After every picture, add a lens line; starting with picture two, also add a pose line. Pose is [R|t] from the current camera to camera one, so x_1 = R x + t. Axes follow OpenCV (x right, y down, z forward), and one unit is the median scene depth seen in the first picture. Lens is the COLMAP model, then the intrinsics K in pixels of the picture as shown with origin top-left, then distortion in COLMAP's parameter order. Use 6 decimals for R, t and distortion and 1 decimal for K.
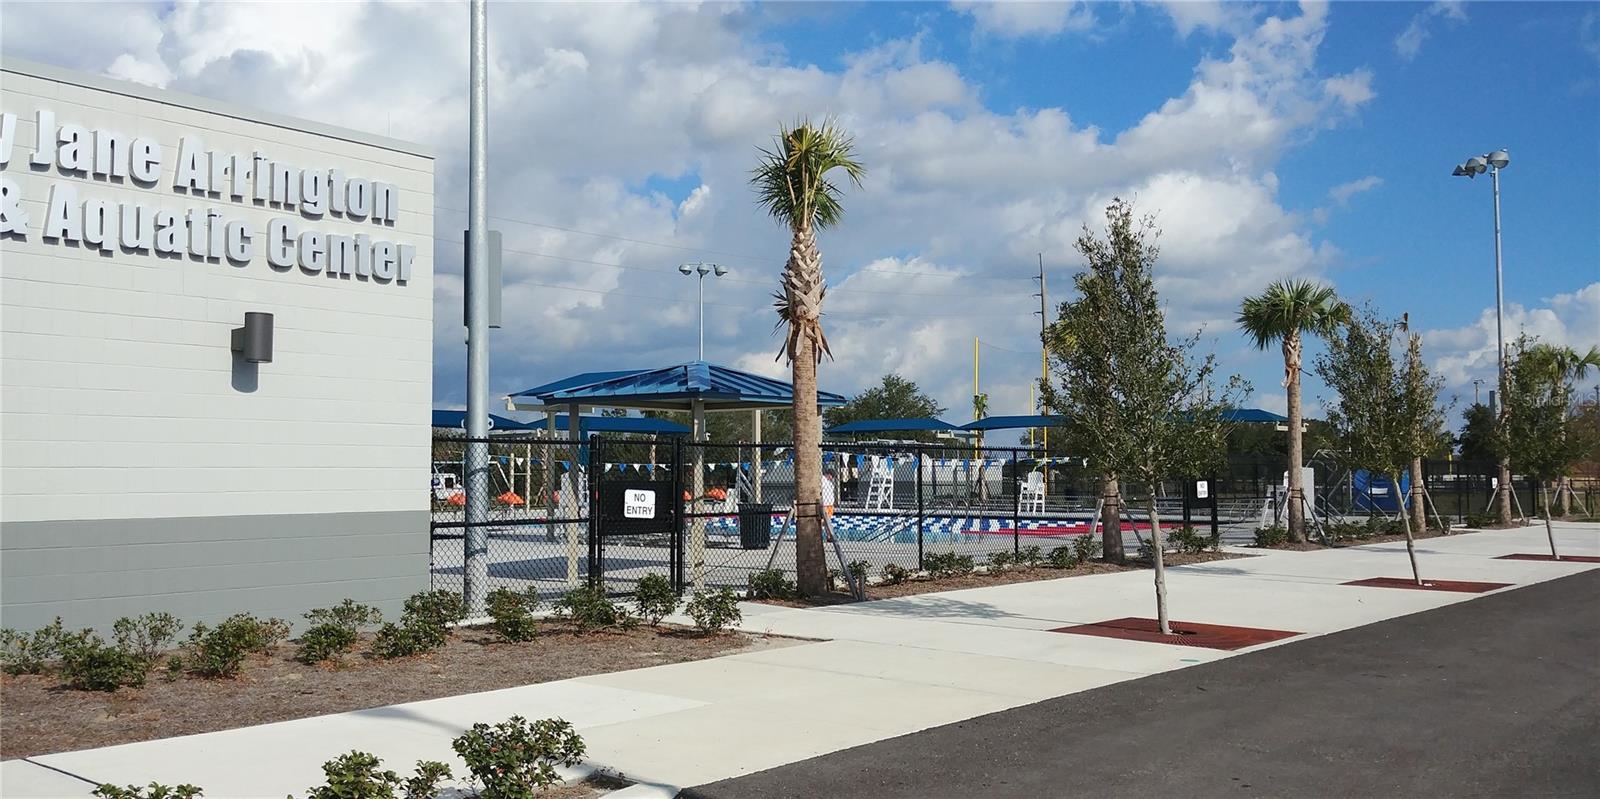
lens RADIAL K [[1393.3, 0, 800.0], [0, 1393.3, 399.5], [0, 0, 1]] dist [-0.001123, -0.001000]
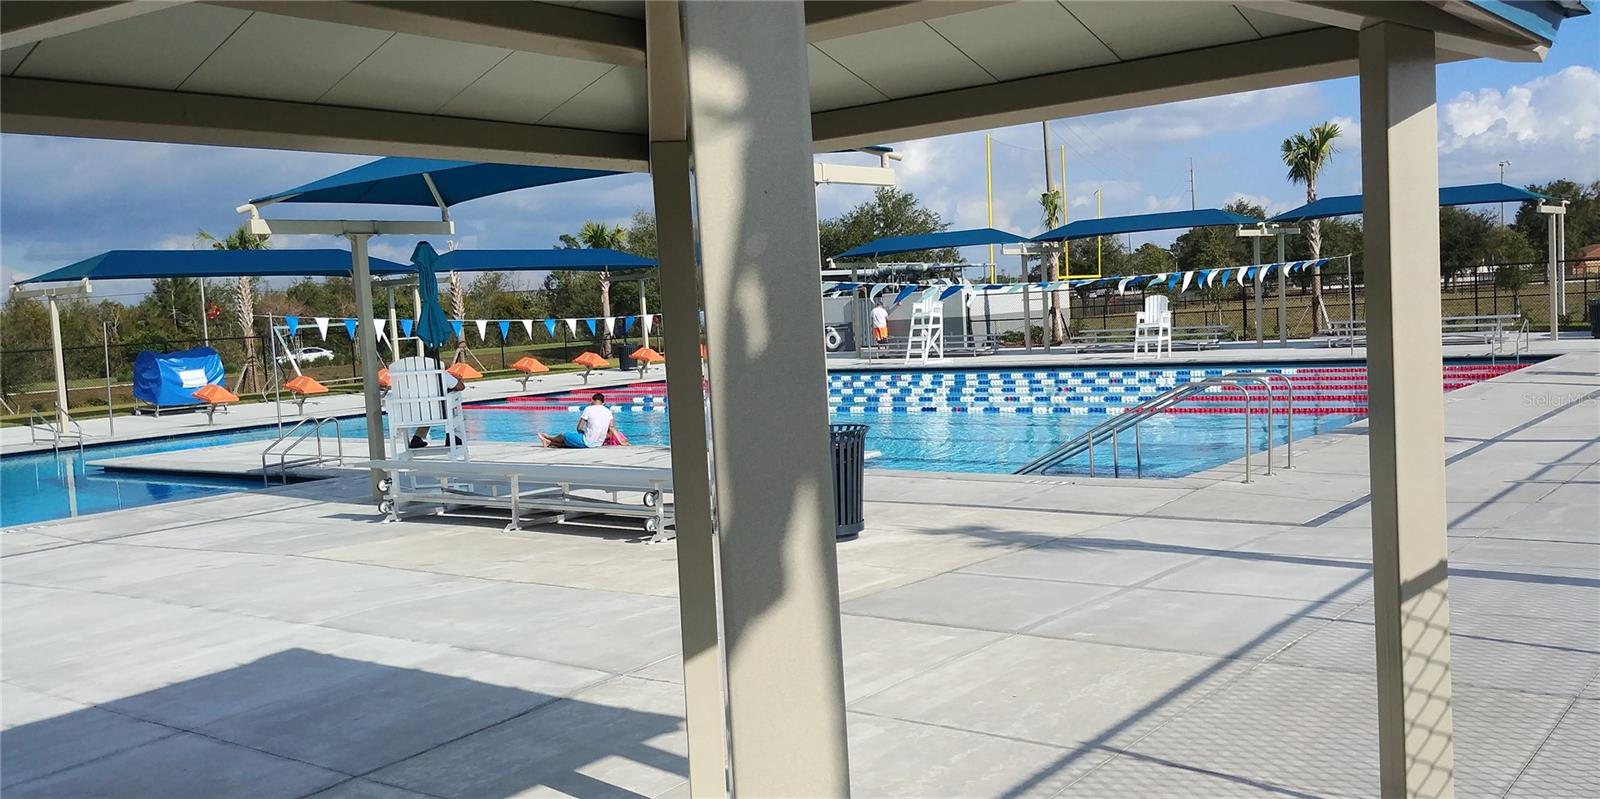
lens RADIAL K [[1393.3, 0, 800.0], [0, 1393.3, 399.5], [0, 0, 1]] dist [-0.001123, -0.001000]
pose [[0.997878, -0.058091, 0.029395, -0.029408], [0.054130, 0.991153, 0.121186, 0.008660], [-0.036174, -0.119338, 0.992194, 0.288589]]
